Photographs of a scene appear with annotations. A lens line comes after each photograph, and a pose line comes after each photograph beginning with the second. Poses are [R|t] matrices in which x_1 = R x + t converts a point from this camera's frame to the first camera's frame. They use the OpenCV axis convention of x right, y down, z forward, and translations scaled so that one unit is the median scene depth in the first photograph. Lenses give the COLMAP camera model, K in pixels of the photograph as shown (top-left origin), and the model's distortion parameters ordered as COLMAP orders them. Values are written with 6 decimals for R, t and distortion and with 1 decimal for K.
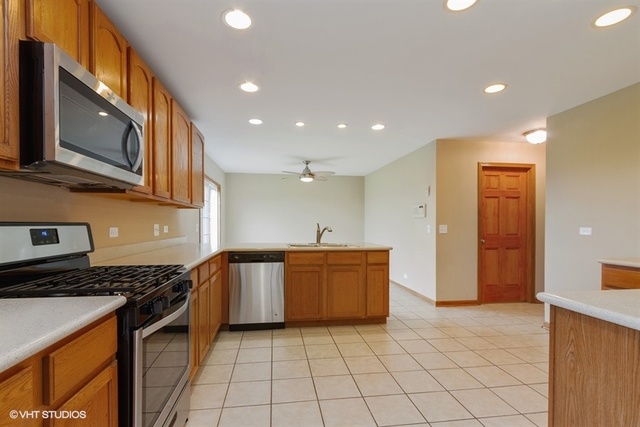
lens RADIAL K [[292.4, 0, 311.9], [0, 292.4, 225.7], [0, 0, 1]] dist [-0.000835, 0.000228]
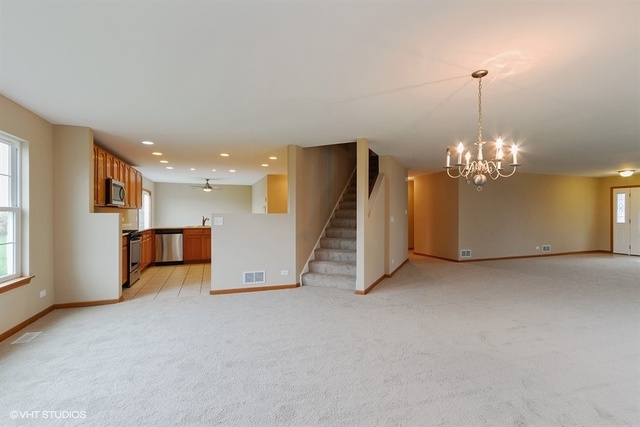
lens RADIAL K [[292.4, 0, 321.4], [0, 292.4, 213.4], [0, 0, 1]] dist [-0.000835, 0.000228]
pose [[0.974867, -0.001268, 0.222784, 0.346073], [0.003419, 0.999951, -0.009271, -0.004392], [-0.222762, 0.009800, 0.974824, -1.108431]]
